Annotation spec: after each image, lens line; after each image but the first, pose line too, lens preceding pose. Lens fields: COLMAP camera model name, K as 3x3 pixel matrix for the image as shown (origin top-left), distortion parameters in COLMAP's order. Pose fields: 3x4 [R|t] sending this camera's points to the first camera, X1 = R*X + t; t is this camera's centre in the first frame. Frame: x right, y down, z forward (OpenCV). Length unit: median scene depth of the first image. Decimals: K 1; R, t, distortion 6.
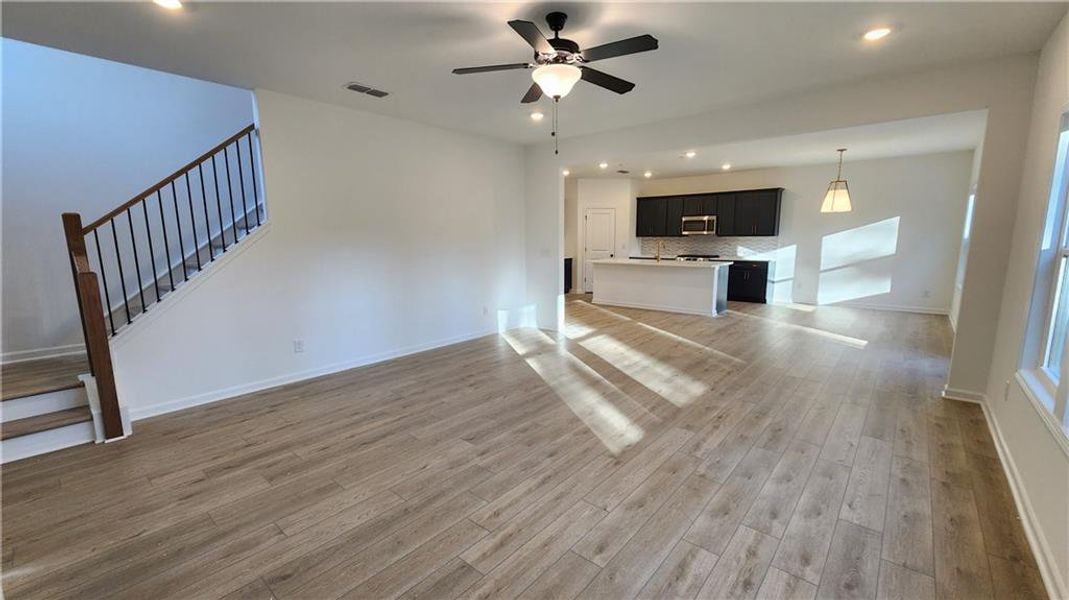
lens RADIAL K [[437.3, 0, 527.6], [0, 437.3, 299.2], [0, 0, 1]] dist [-0.000155, 0.000560]
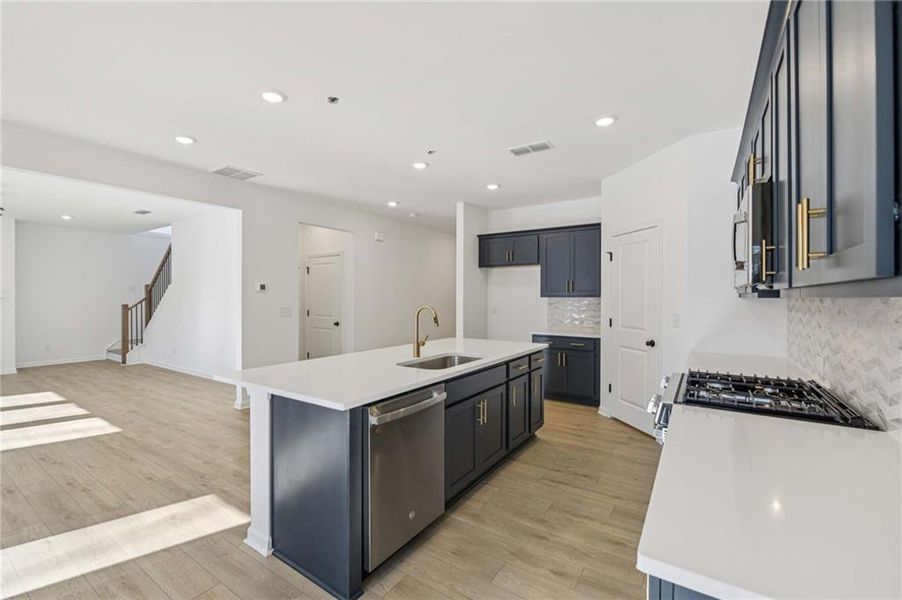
lens RADIAL K [[386.4, 0, 453.0], [0, 386.4, 297.9], [0, 0, 1]] dist [-0.002023, -0.002209]
pose [[0.143365, 0.010517, -0.989614, 0.568927], [-0.147184, 0.989050, -0.010812, -0.122435], [0.978664, 0.147205, 0.143343, 0.852364]]
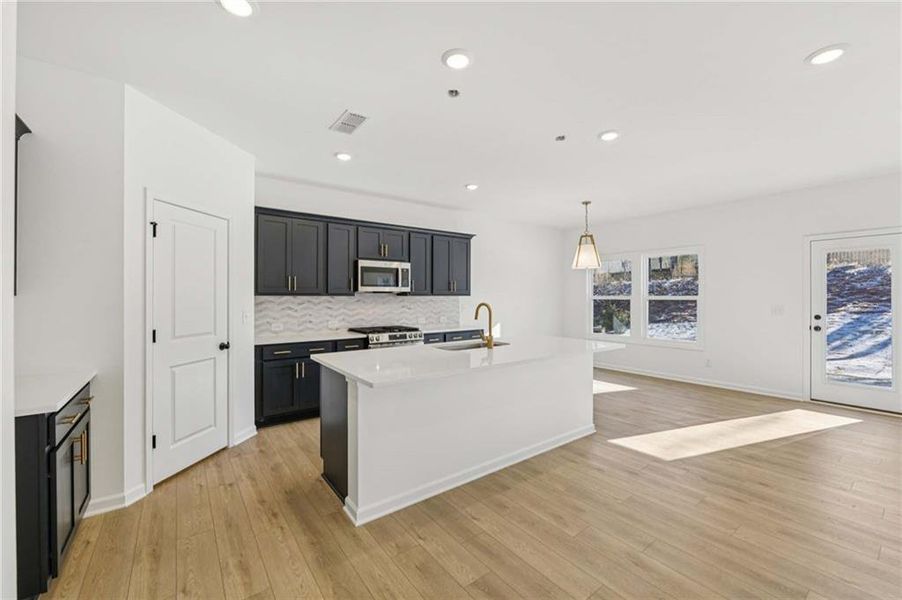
lens RADIAL K [[362.6, 0, 447.2], [0, 362.6, 292.8], [0, 0, 1]] dist [-0.009080, -0.000006]
pose [[0.216435, 0.018728, 0.976117, -0.064985], [0.140348, 0.988834, -0.050091, -0.113841], [-0.966157, 0.147837, 0.211390, 0.836549]]
